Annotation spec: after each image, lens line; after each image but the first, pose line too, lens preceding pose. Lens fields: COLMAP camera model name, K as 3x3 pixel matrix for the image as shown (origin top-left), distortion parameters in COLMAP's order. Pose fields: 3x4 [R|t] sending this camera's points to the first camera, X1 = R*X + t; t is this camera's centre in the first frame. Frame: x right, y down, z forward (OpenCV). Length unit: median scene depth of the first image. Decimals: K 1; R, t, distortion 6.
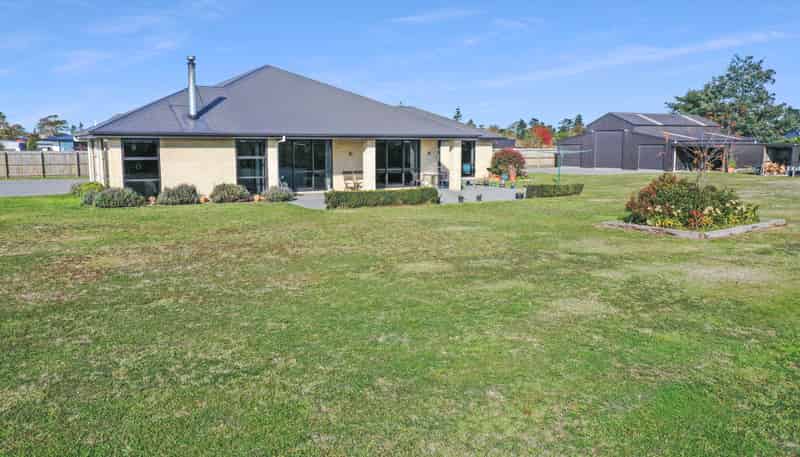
lens RADIAL K [[652.0, 0, 402.8], [0, 652.0, 234.6], [0, 0, 1]] dist [0.014460, -0.014500]
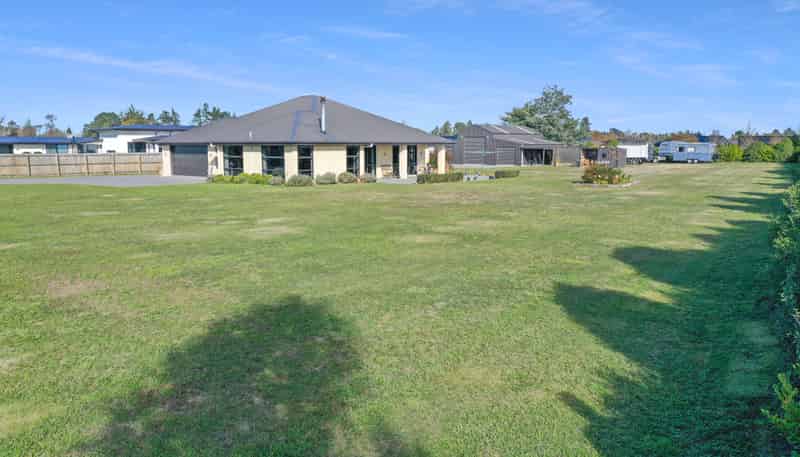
lens RADIAL K [[652.0, 0, 400.9], [0, 652.0, 225.9], [0, 0, 1]] dist [0.014460, -0.014500]
pose [[0.948670, -0.039206, 0.313829, -0.314490], [0.043908, 0.999004, -0.007925, 0.038407], [-0.313206, 0.021298, 0.949446, -0.305248]]
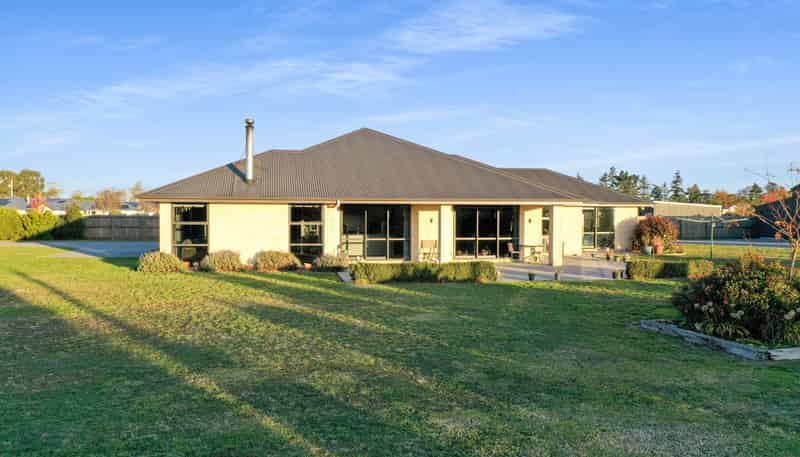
lens RADIAL K [[652.0, 0, 399.1], [0, 652.0, 226.9], [0, 0, 1]] dist [0.014460, -0.014500]
pose [[0.945991, 0.010890, -0.324011, 0.093558], [-0.047310, 0.993374, -0.104741, -0.010847], [0.320723, 0.114413, 0.940237, 0.082362]]
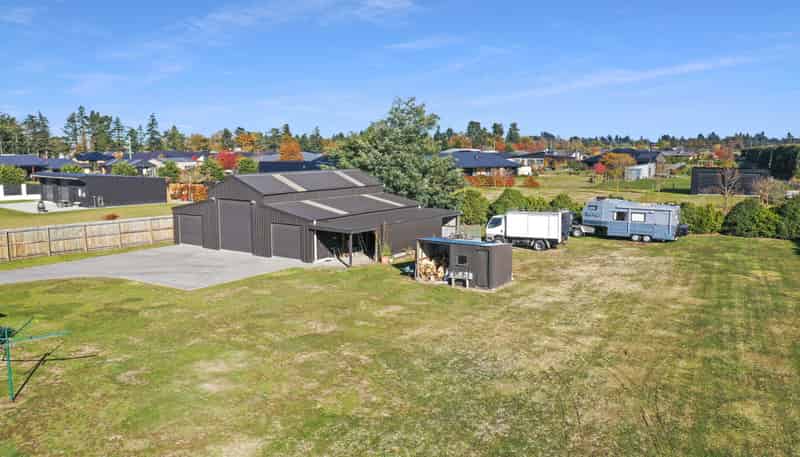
lens RADIAL K [[652.0, 0, 403.3], [0, 652.0, 228.3], [0, 0, 1]] dist [0.014460, -0.014500]
pose [[0.913381, -0.050262, 0.403991, 0.221424], [0.055734, 0.998444, -0.001789, -0.132307], [-0.403273, 0.024150, 0.914761, 0.309033]]
